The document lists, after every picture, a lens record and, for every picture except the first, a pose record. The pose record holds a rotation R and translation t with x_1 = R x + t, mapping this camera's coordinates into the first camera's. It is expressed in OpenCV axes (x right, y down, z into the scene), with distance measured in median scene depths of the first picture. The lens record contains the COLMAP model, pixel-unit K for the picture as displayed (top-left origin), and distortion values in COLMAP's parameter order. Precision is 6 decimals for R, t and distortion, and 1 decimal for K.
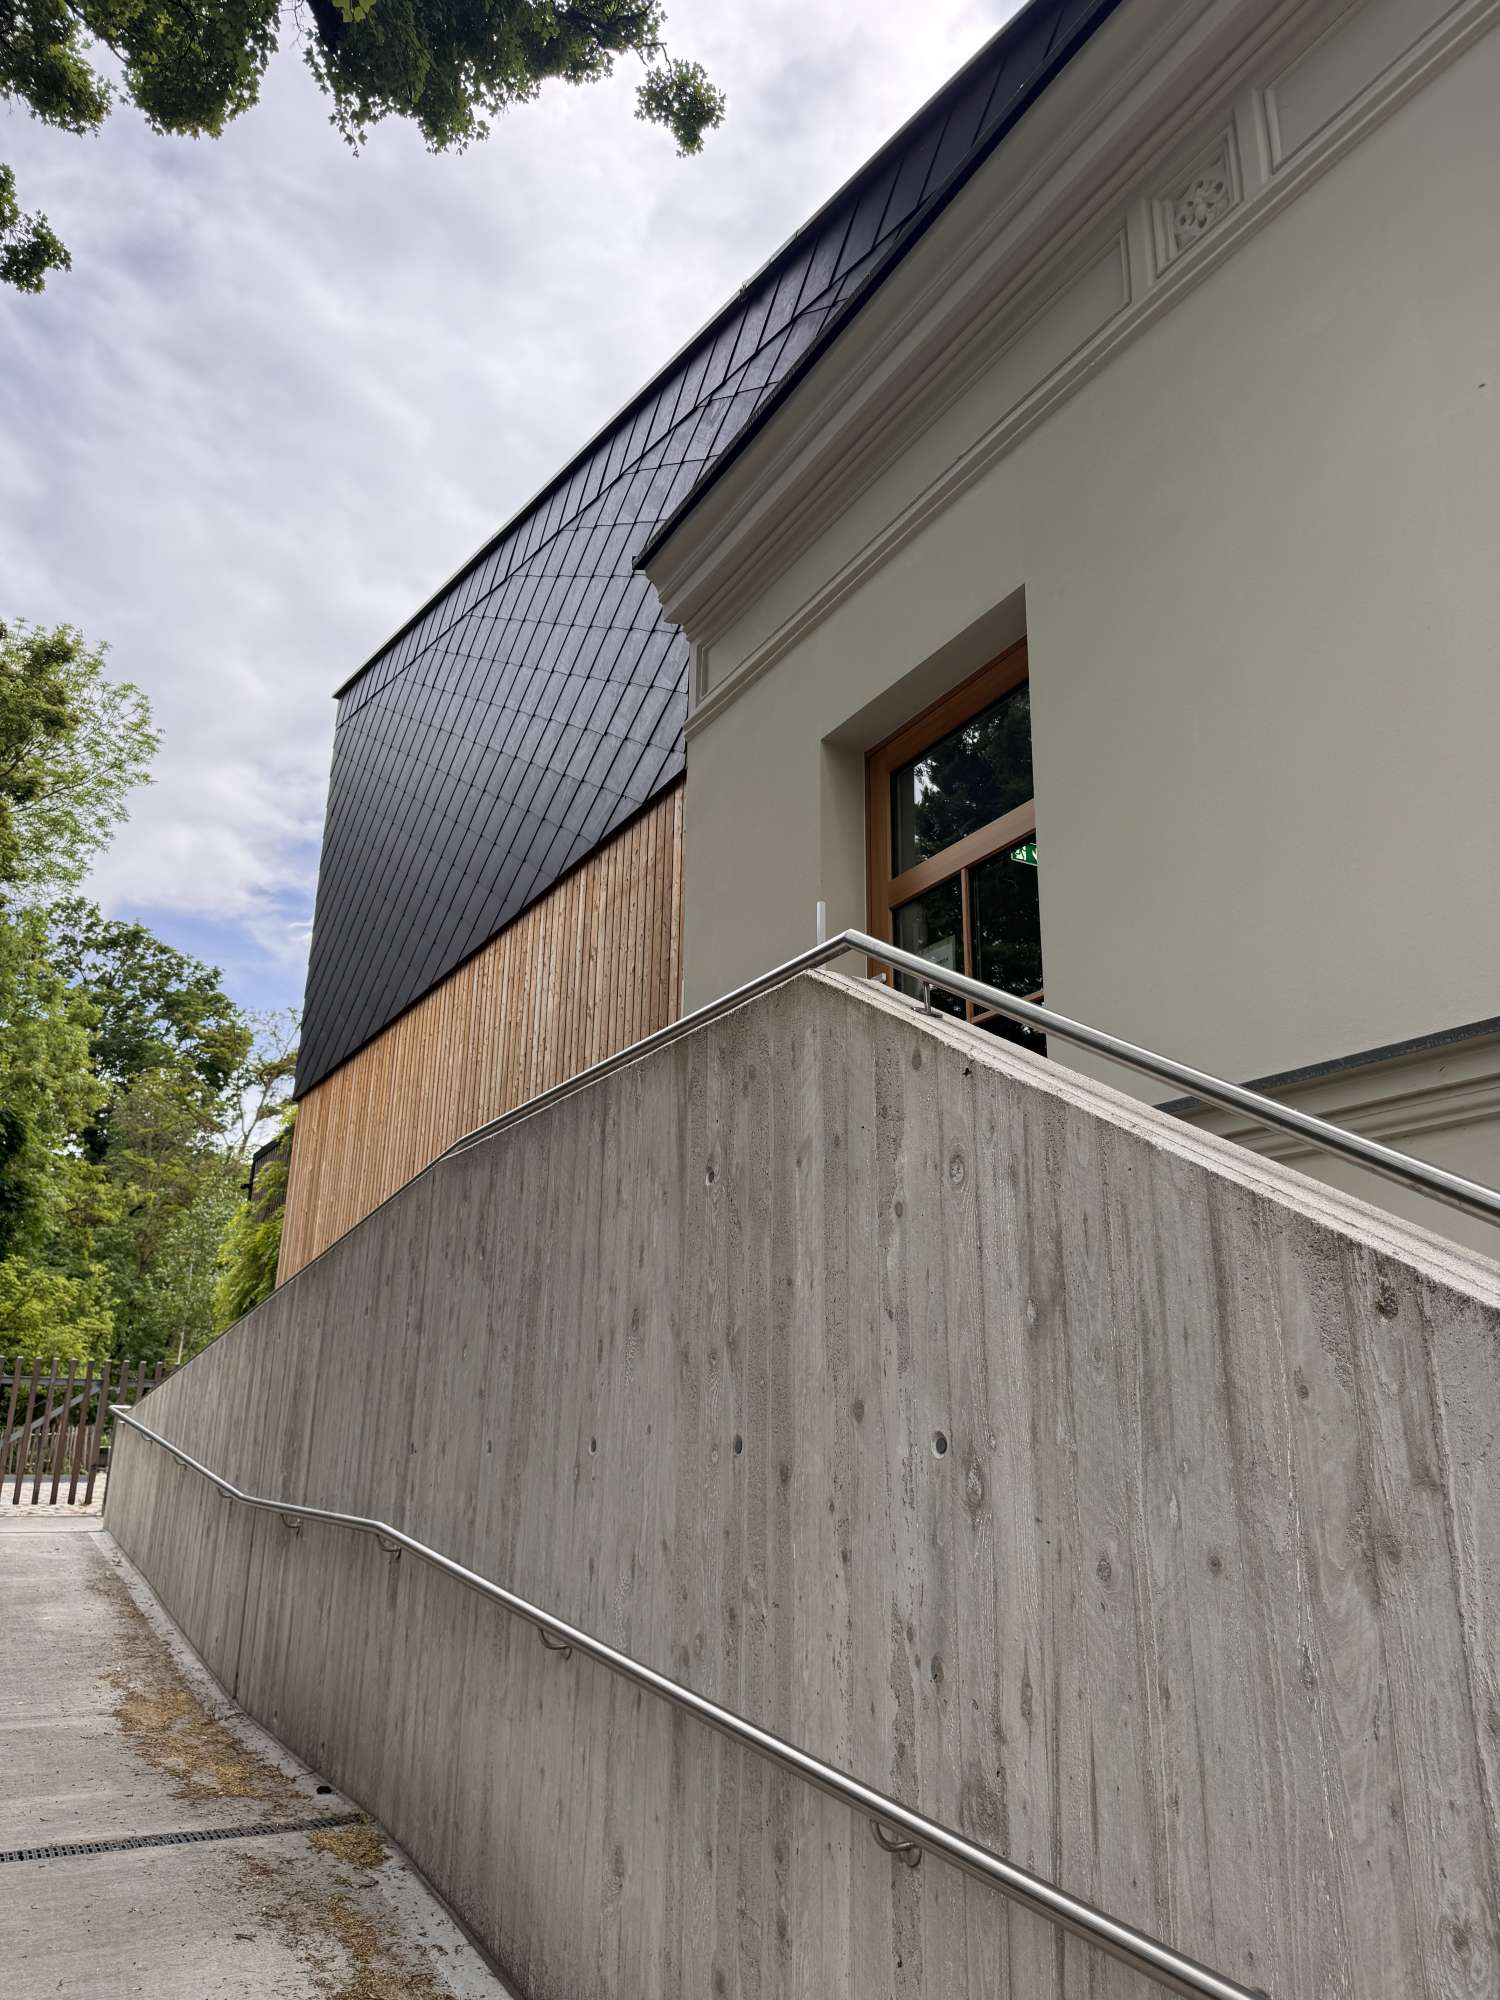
lens RADIAL K [[1401.6, 0, 741.1], [0, 1401.6, 993.7], [0, 0, 1]] dist [0.084488, -0.117852]
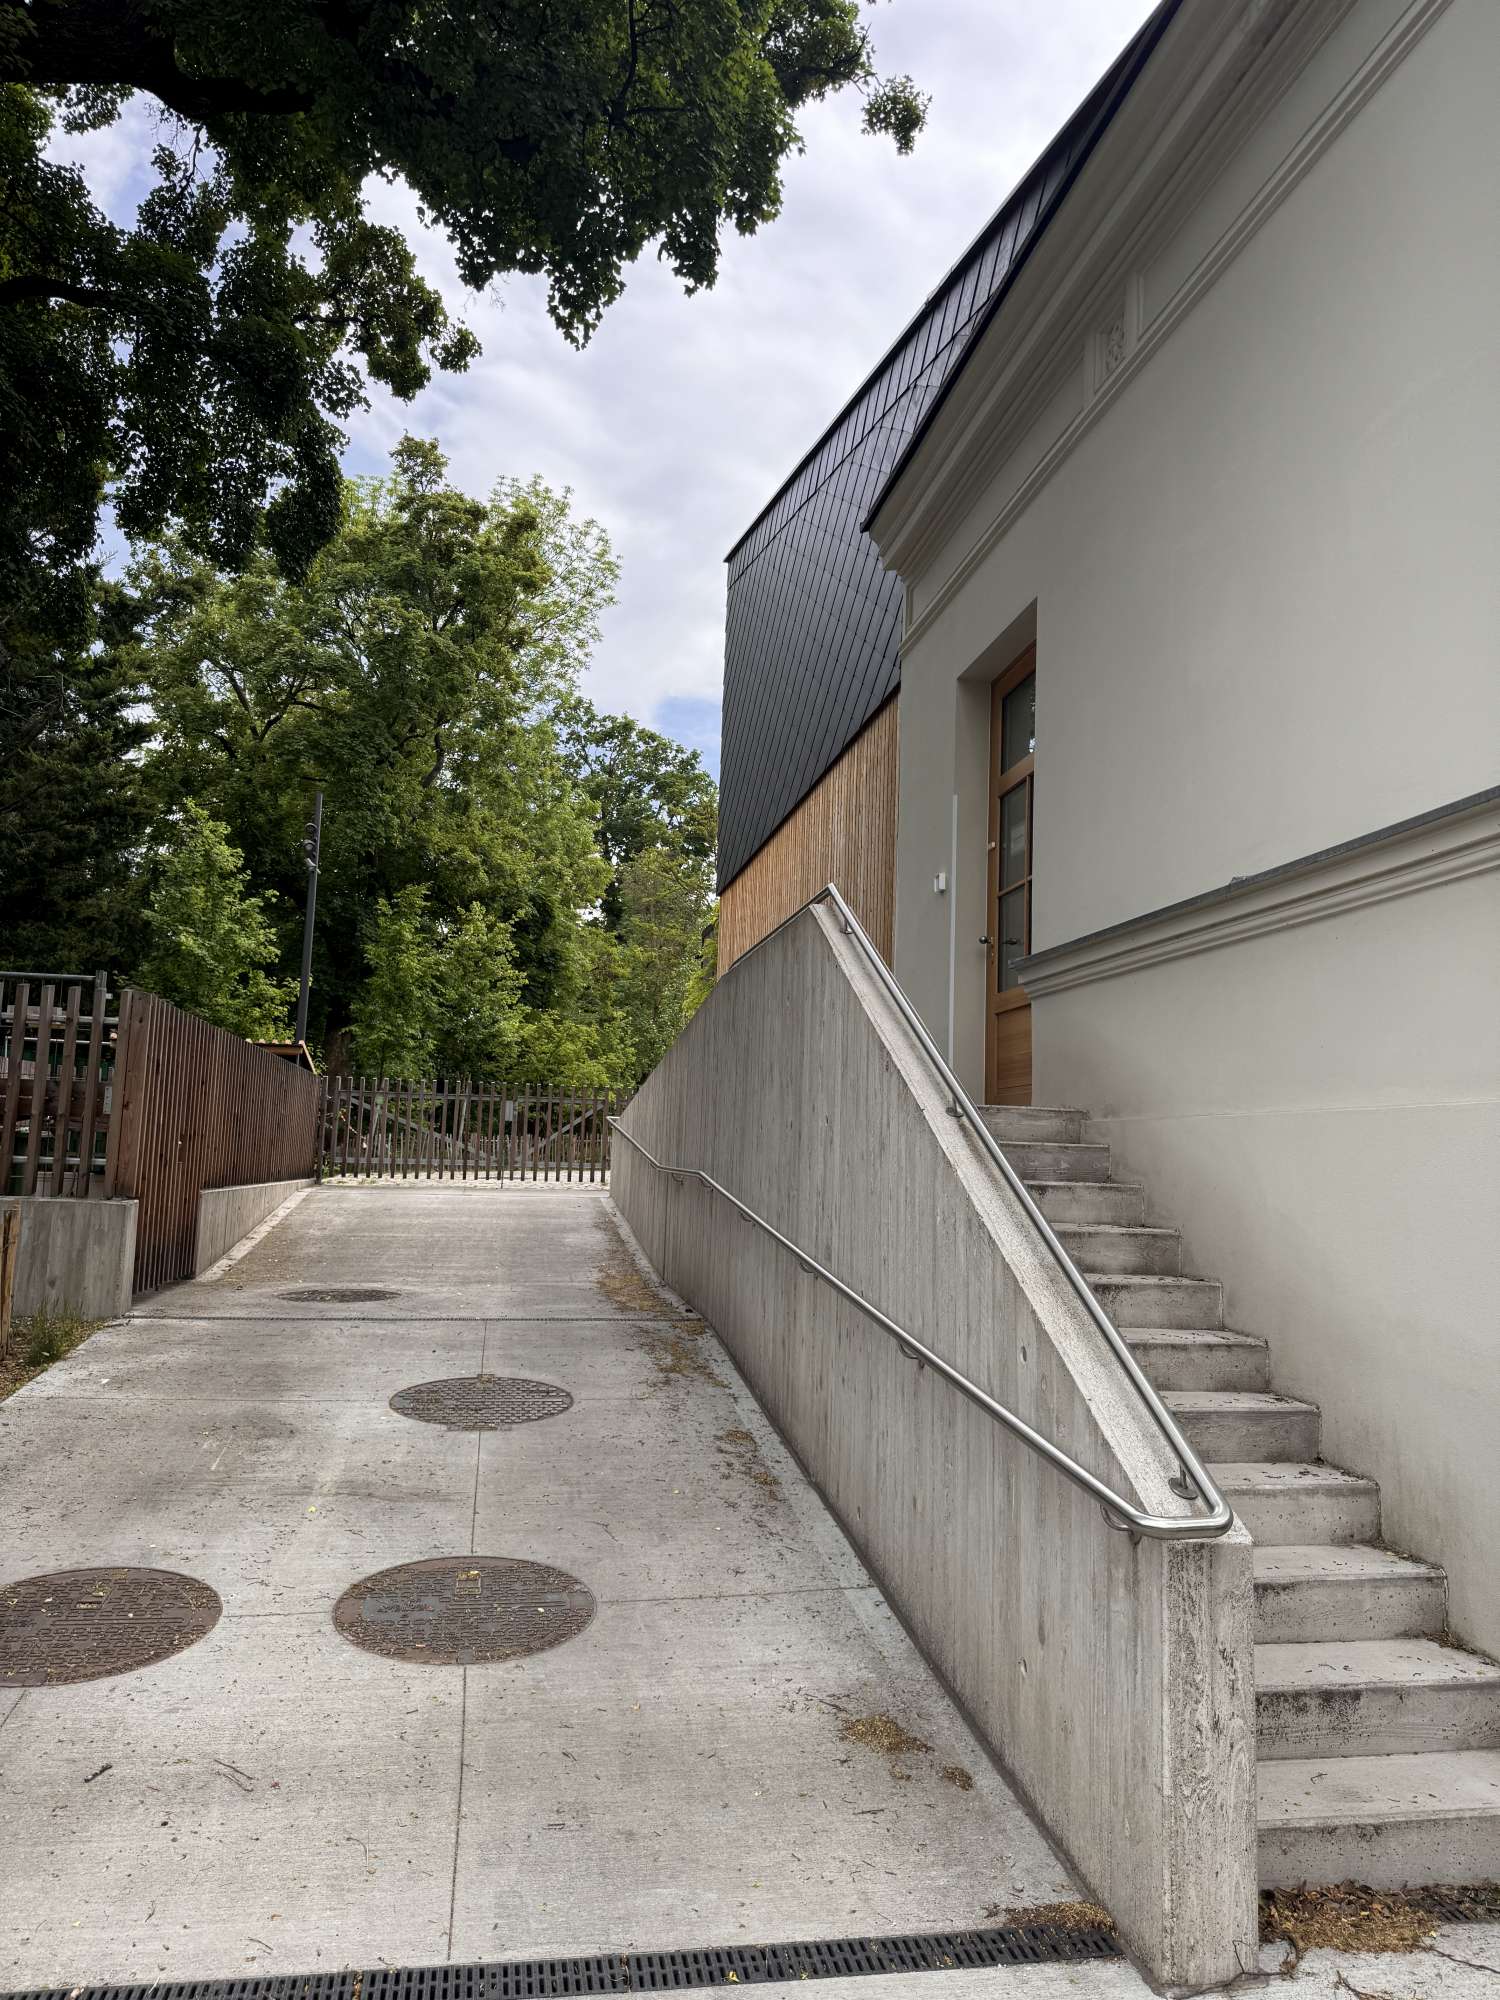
lens RADIAL K [[1391.3, 0, 750.0], [0, 1391.3, 1000.0], [0, 0, 1]] dist [0.069417, -0.111583]
pose [[0.942794, -0.022456, -0.332619, 0.398957], [0.085254, 0.980793, 0.175432, -0.152453], [0.322291, -0.193753, 0.926600, -0.587452]]
